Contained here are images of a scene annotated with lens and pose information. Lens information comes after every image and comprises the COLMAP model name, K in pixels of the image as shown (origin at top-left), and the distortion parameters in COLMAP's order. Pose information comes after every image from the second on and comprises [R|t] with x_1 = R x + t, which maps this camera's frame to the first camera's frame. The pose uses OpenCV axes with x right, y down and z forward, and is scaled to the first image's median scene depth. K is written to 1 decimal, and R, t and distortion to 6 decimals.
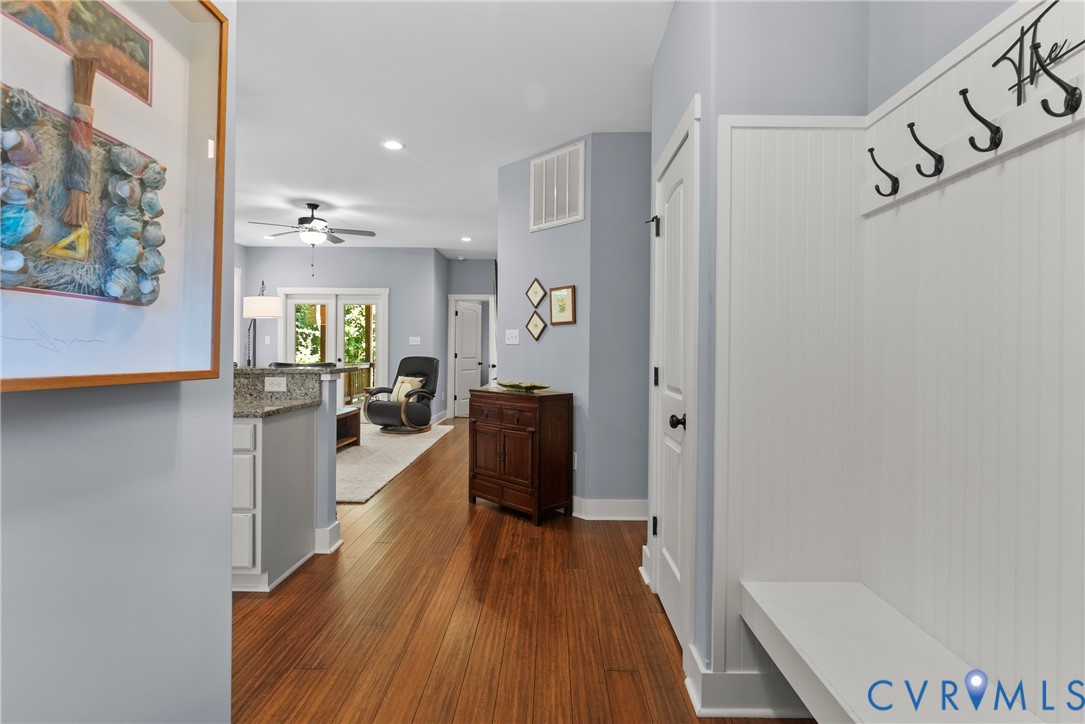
lens RADIAL K [[533.5, 0, 550.4], [0, 533.5, 353.5], [0, 0, 1]] dist [-0.004558, 0.001379]
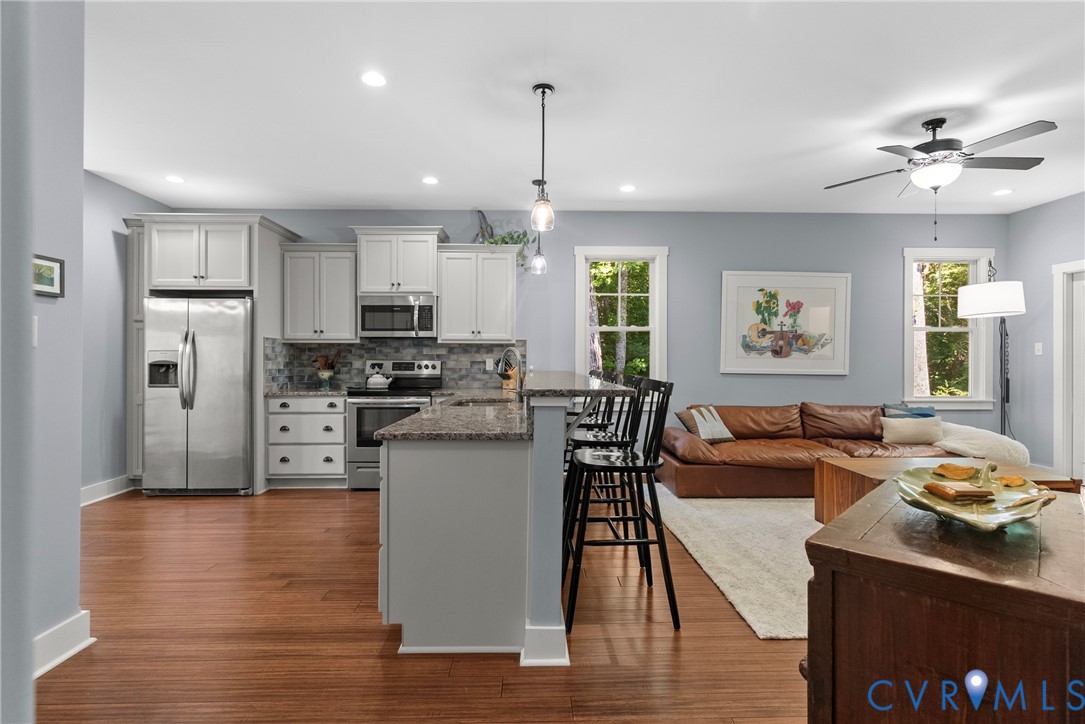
lens RADIAL K [[533.5, 0, 540.4], [0, 533.5, 359.2], [0, 0, 1]] dist [-0.004558, 0.001379]
pose [[0.026266, -0.008861, -0.999616, 0.139056], [-0.009822, 0.999910, -0.009121, -0.001587], [0.999607, 0.010058, 0.026177, 0.543761]]
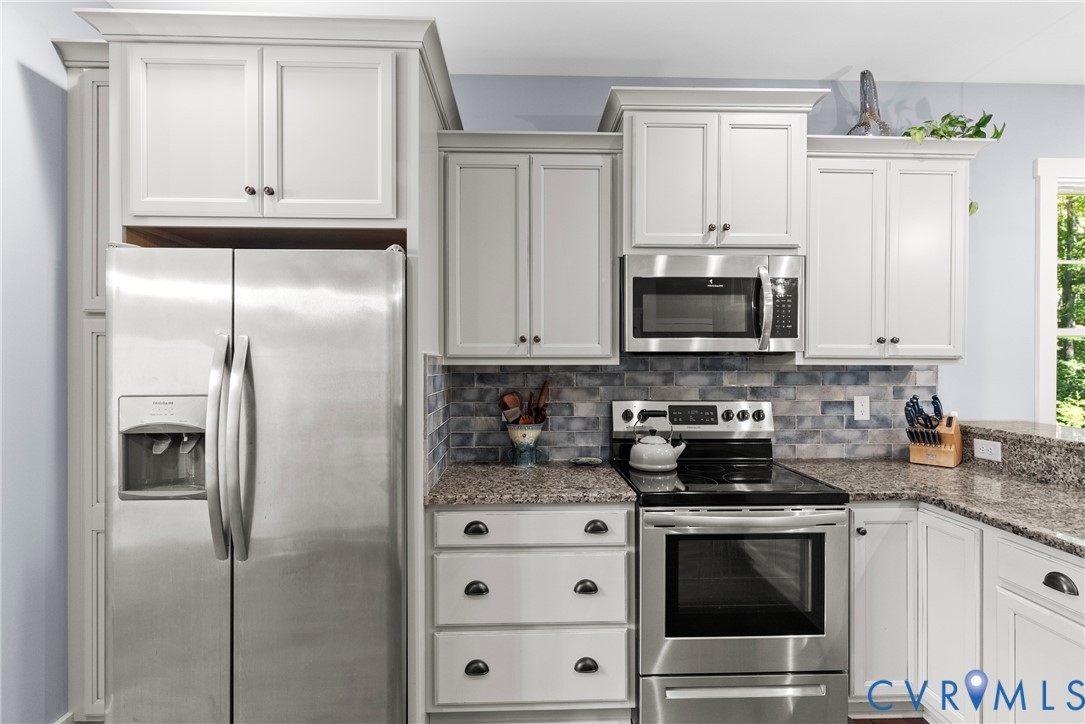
lens RADIAL K [[519.7, 0, 540.3], [0, 519.7, 362.8], [0, 0, 1]] dist [0.001048, 0.001281]
pose [[0.036110, -0.006827, -0.999325, -0.389462], [-0.007883, 0.999944, -0.007116, -0.032993], [0.999317, 0.008134, 0.036054, 0.189998]]
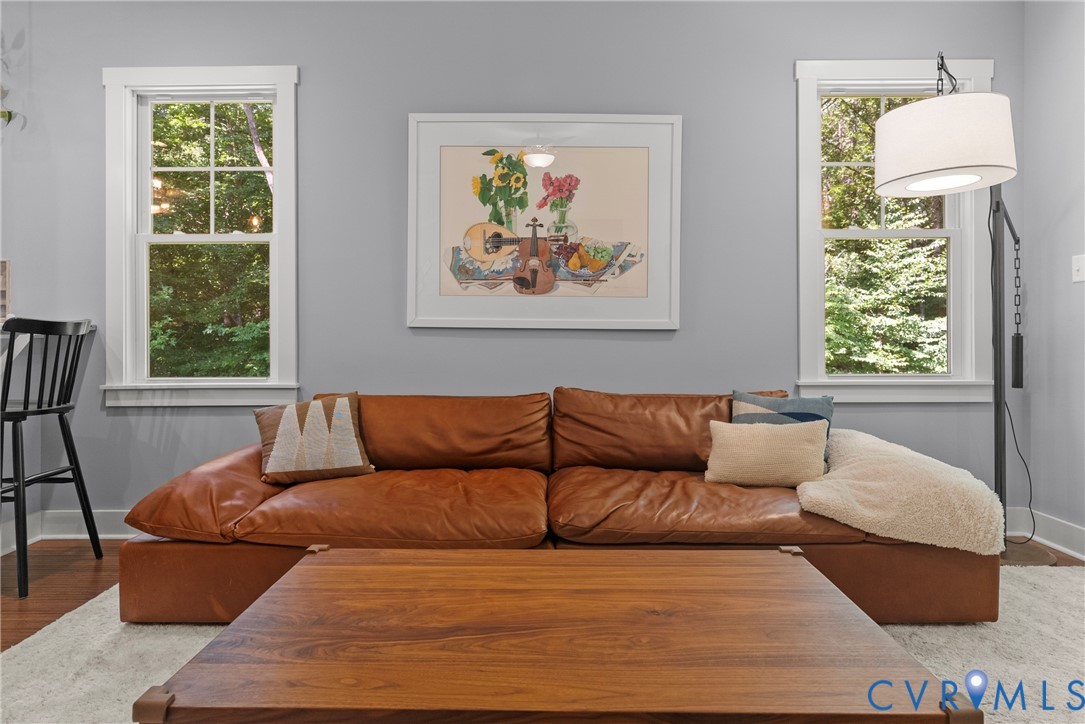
lens RADIAL K [[683.1, 0, 538.2], [0, 683.1, 325.1], [0, 0, 1]] dist [-0.004260, 0.005449]
pose [[-0.009152, -0.017352, -0.999808, -0.225997], [-0.003859, 0.999843, -0.017317, 0.019632], [0.999951, 0.003700, -0.009218, 1.014347]]
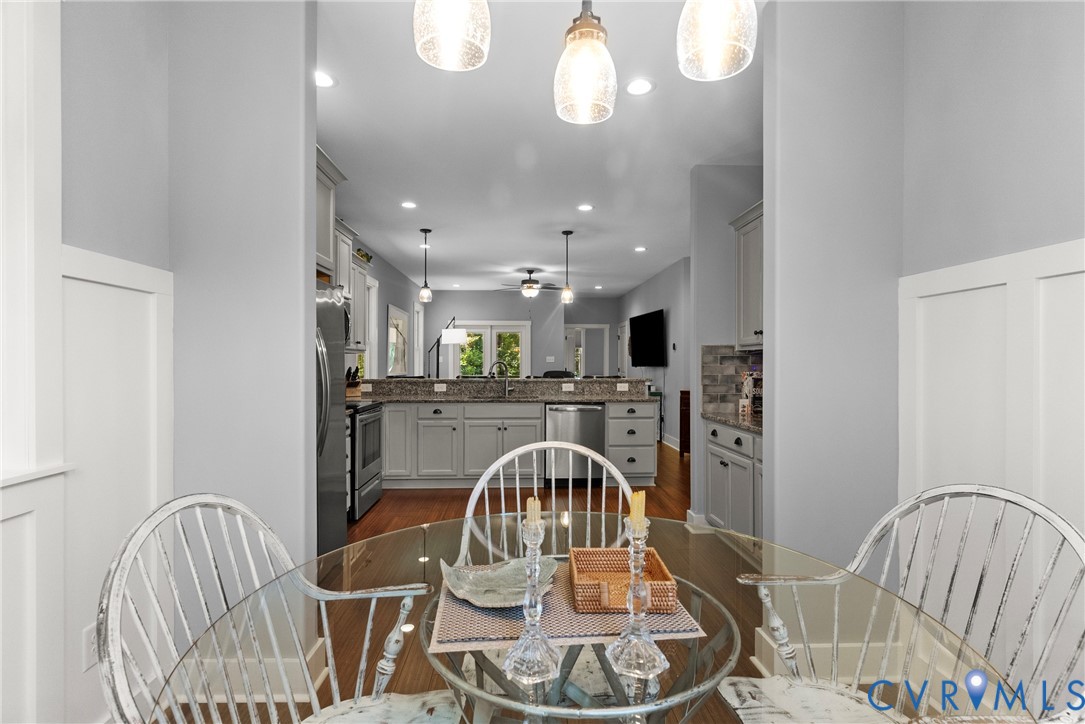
lens RADIAL K [[519.7, 0, 542.7], [0, 519.7, 365.7], [0, 0, 1]] dist [0.001048, 0.001281]
pose [[0.998554, -0.007053, 0.053289, -0.490743], [0.007028, 0.999975, 0.000659, -0.012500], [-0.053292, -0.000284, 0.998579, -0.460861]]
